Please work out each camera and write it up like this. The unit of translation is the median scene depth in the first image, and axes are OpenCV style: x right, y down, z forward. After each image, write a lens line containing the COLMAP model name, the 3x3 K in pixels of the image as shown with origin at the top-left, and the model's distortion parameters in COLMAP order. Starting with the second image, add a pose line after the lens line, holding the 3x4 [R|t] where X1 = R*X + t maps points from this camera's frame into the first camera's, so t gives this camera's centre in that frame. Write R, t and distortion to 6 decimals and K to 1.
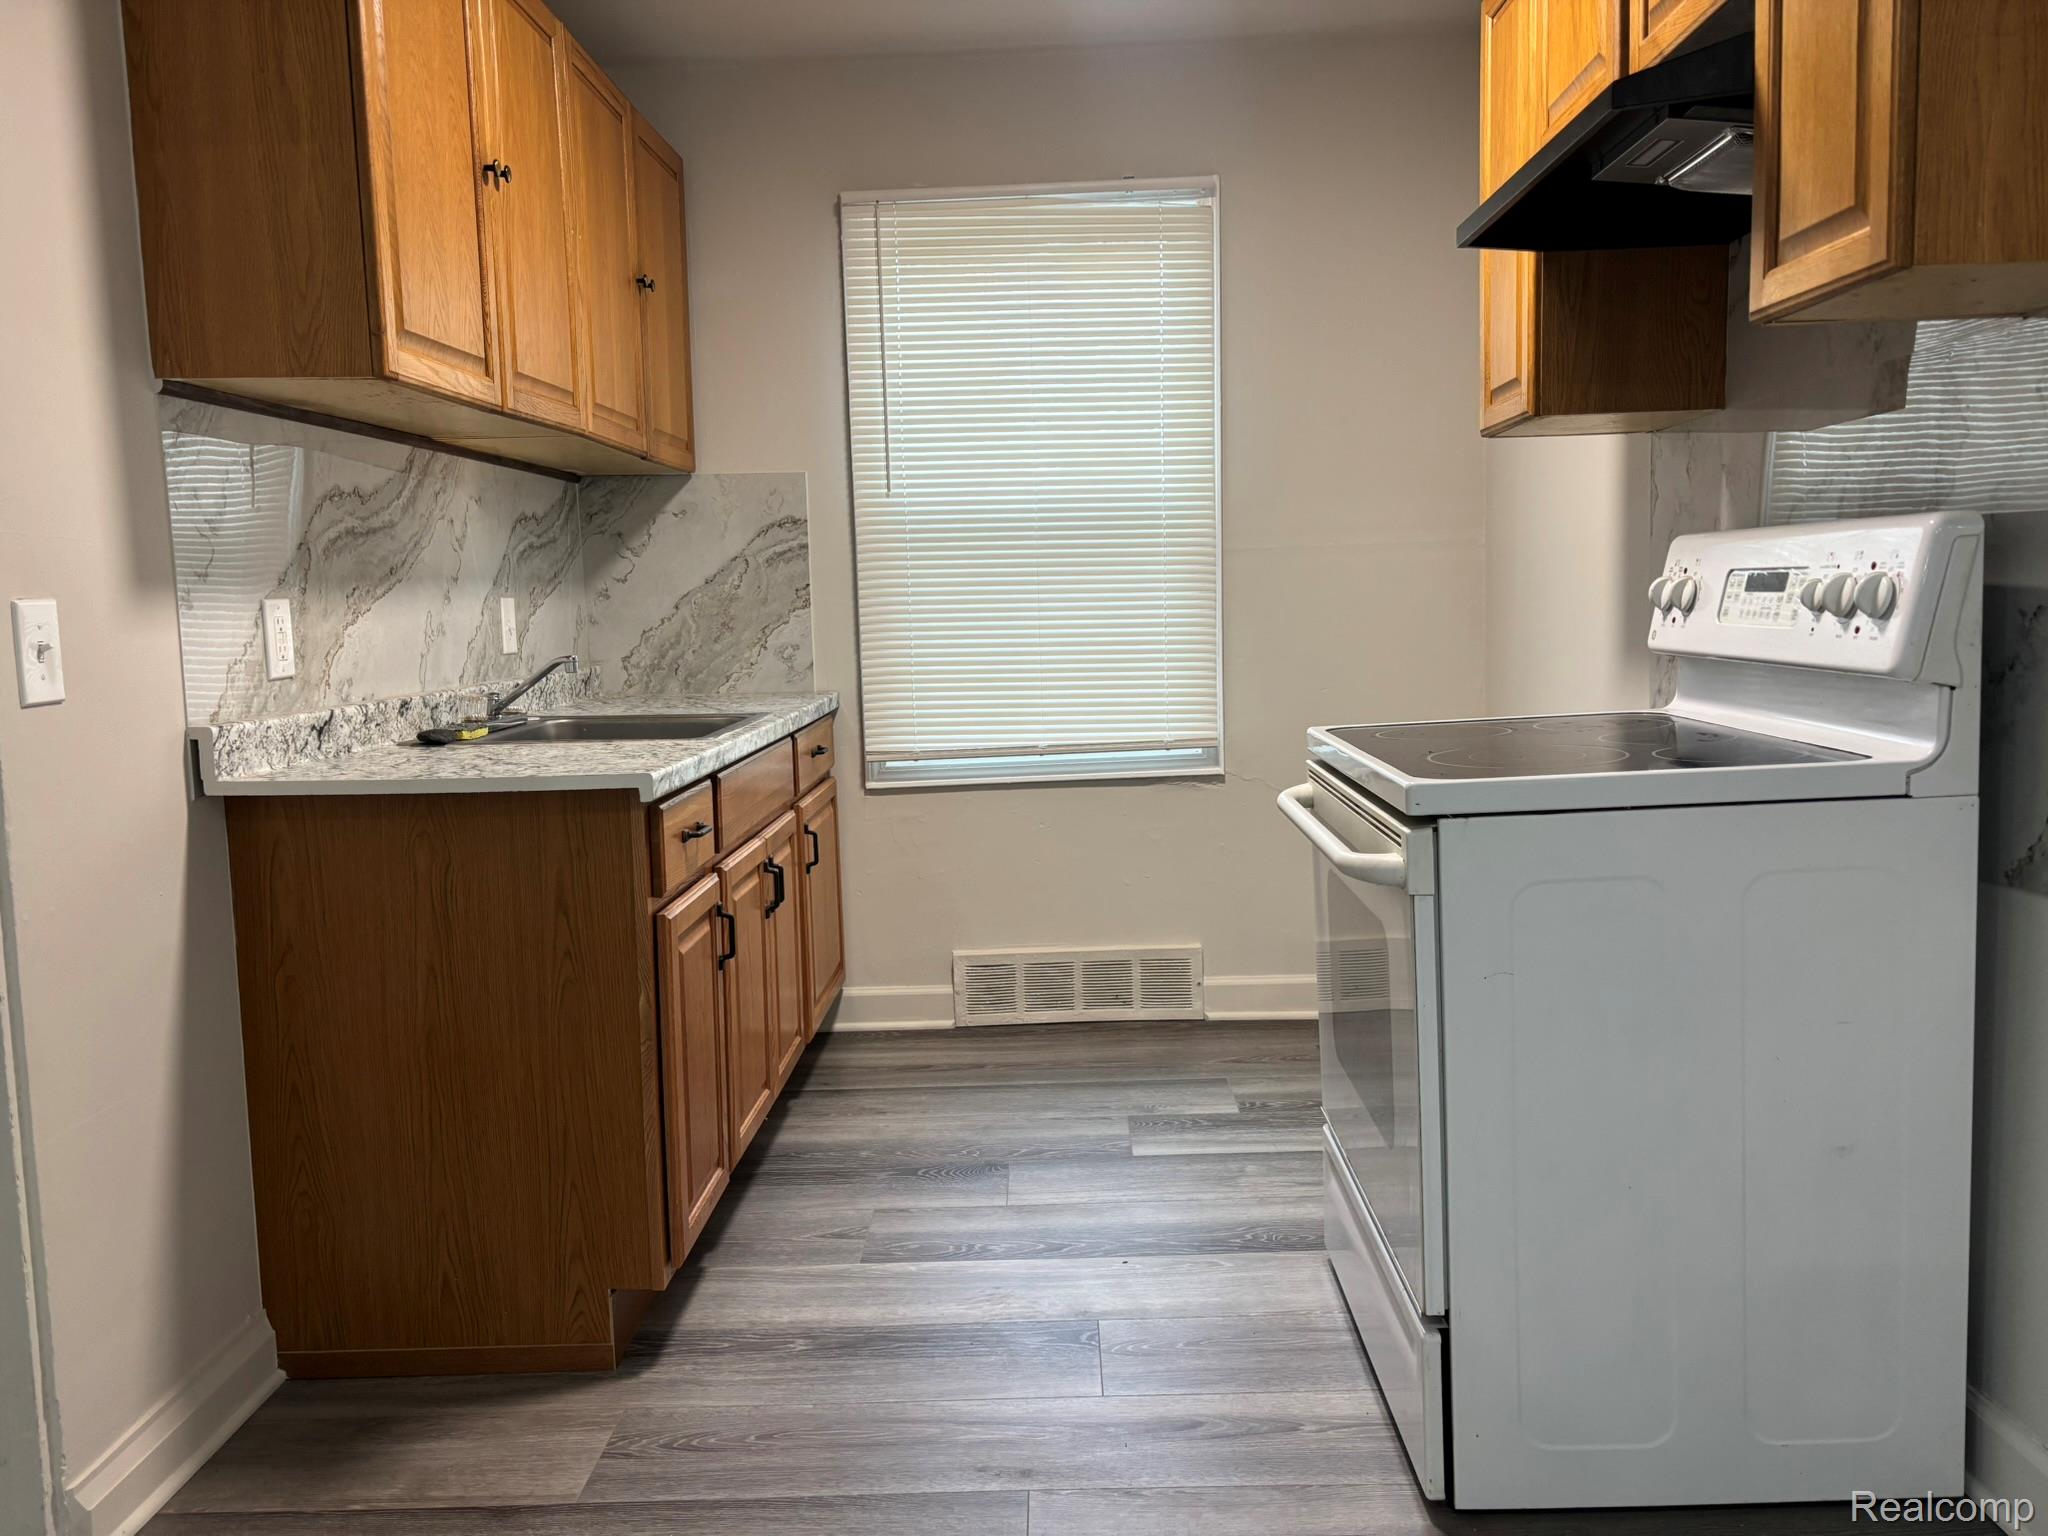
lens RADIAL K [[1555.0, 0, 1031.1], [0, 1555.0, 779.9], [0, 0, 1]] dist [0.038128, -0.001414]
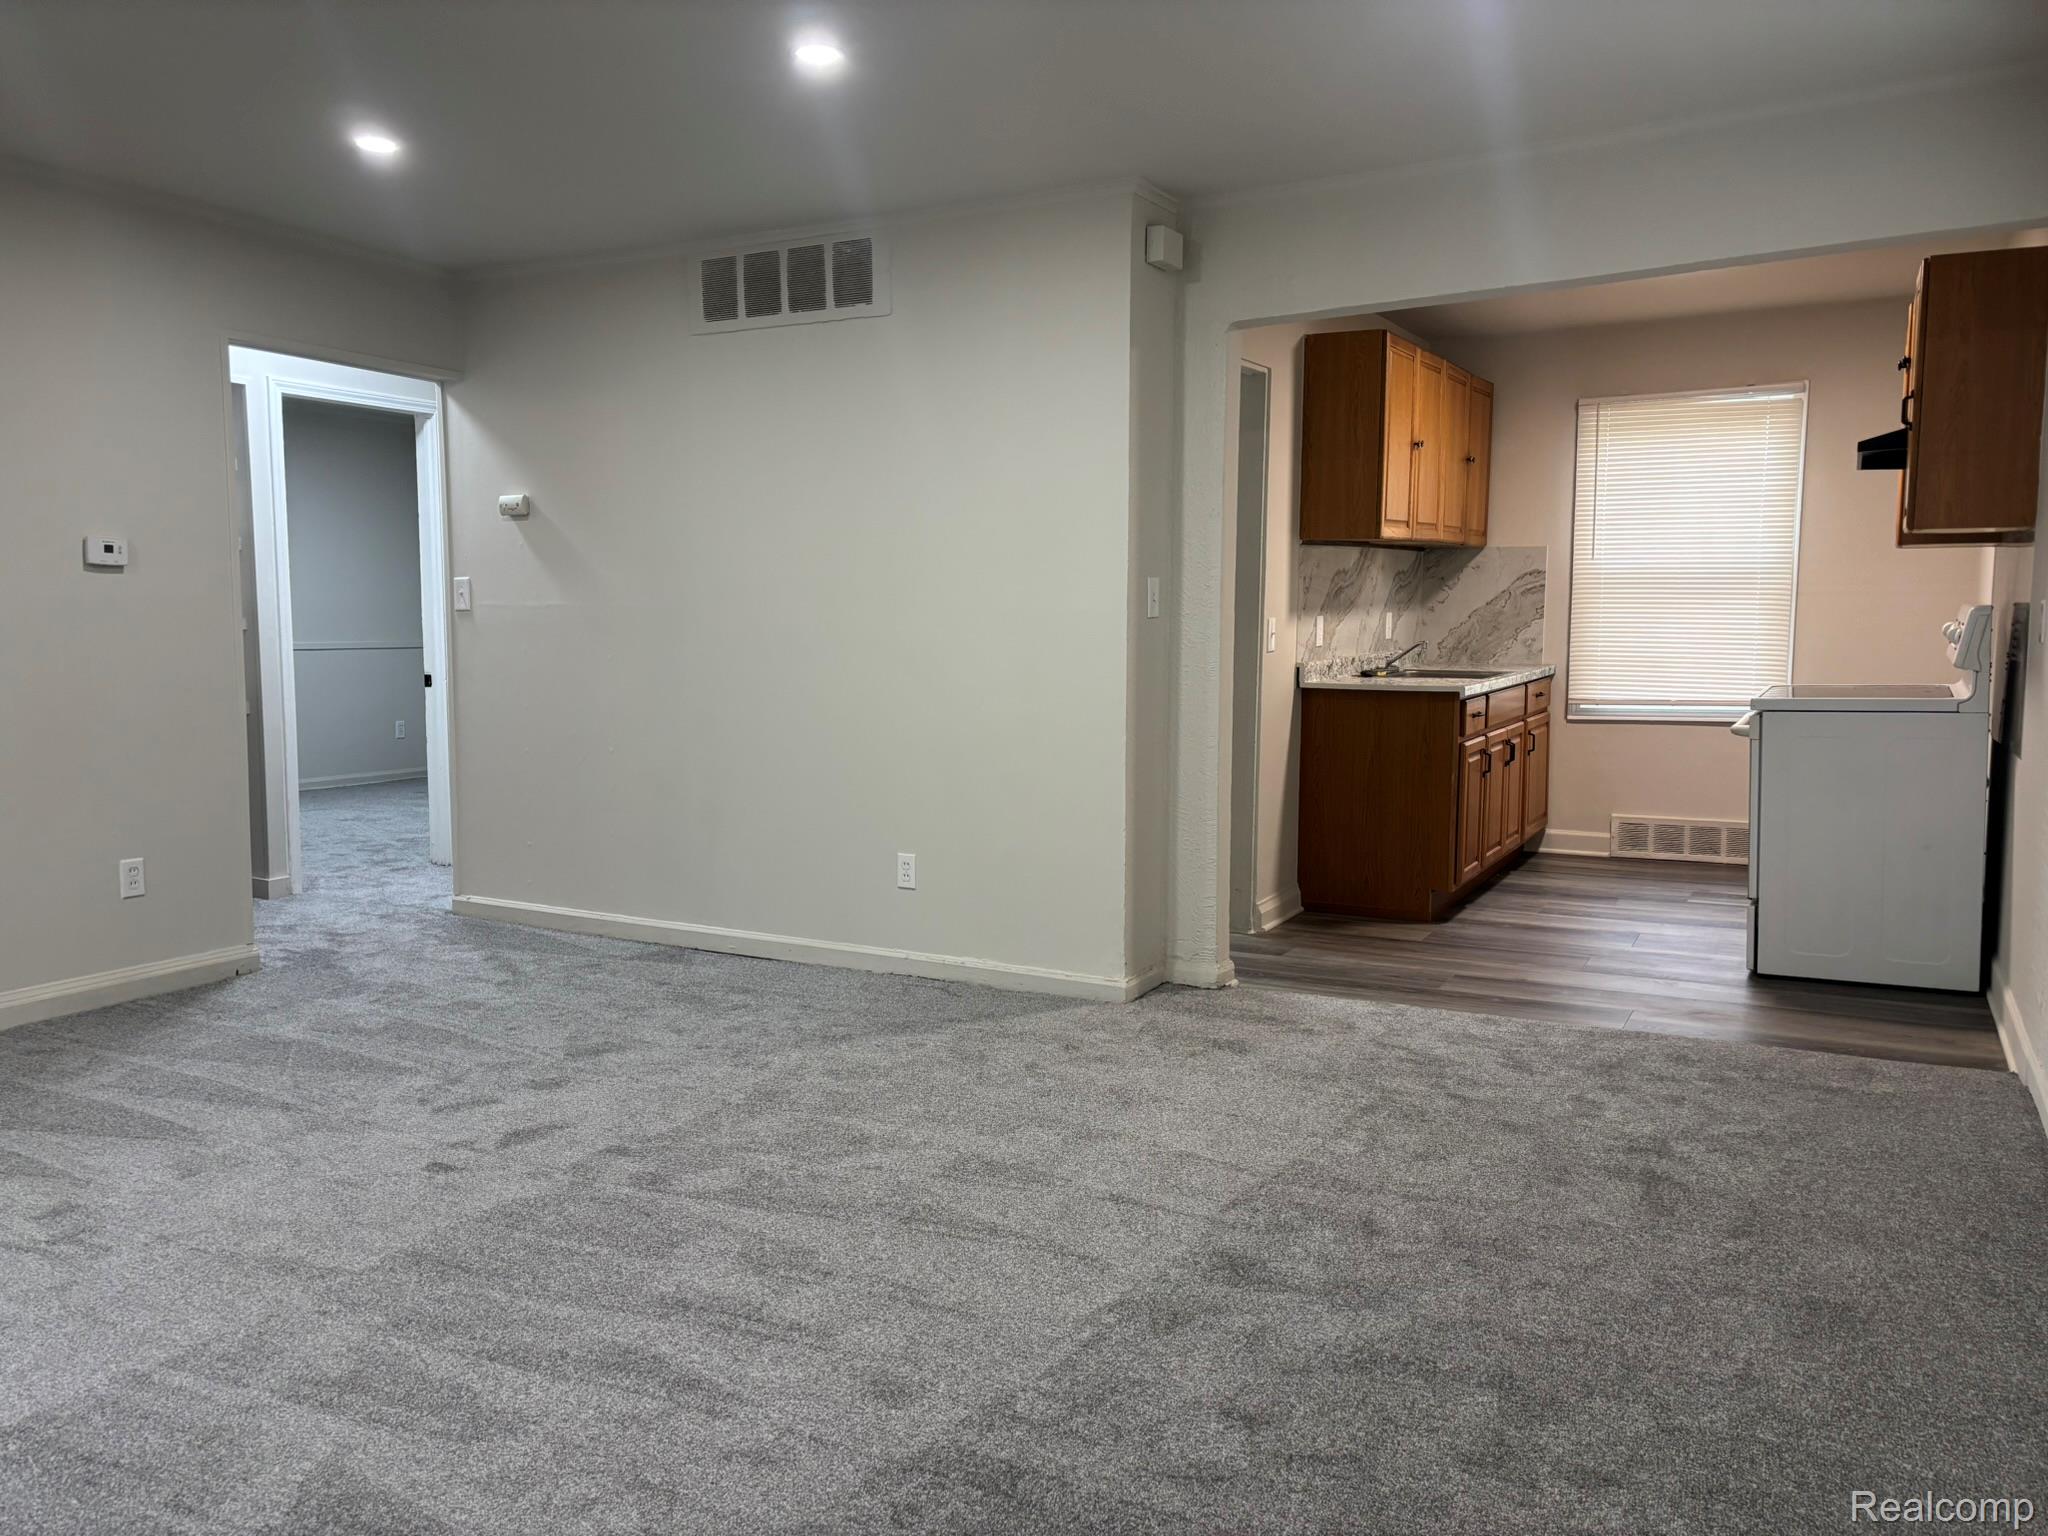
lens RADIAL K [[1555.0, 0, 1031.1], [0, 1555.0, 779.9], [0, 0, 1]] dist [0.038128, -0.001414]
pose [[0.889279, 0.076851, -0.450863, 0.195214], [-0.072698, 0.997000, 0.026553, 0.086808], [0.451551, 0.009163, 0.892198, -1.077050]]
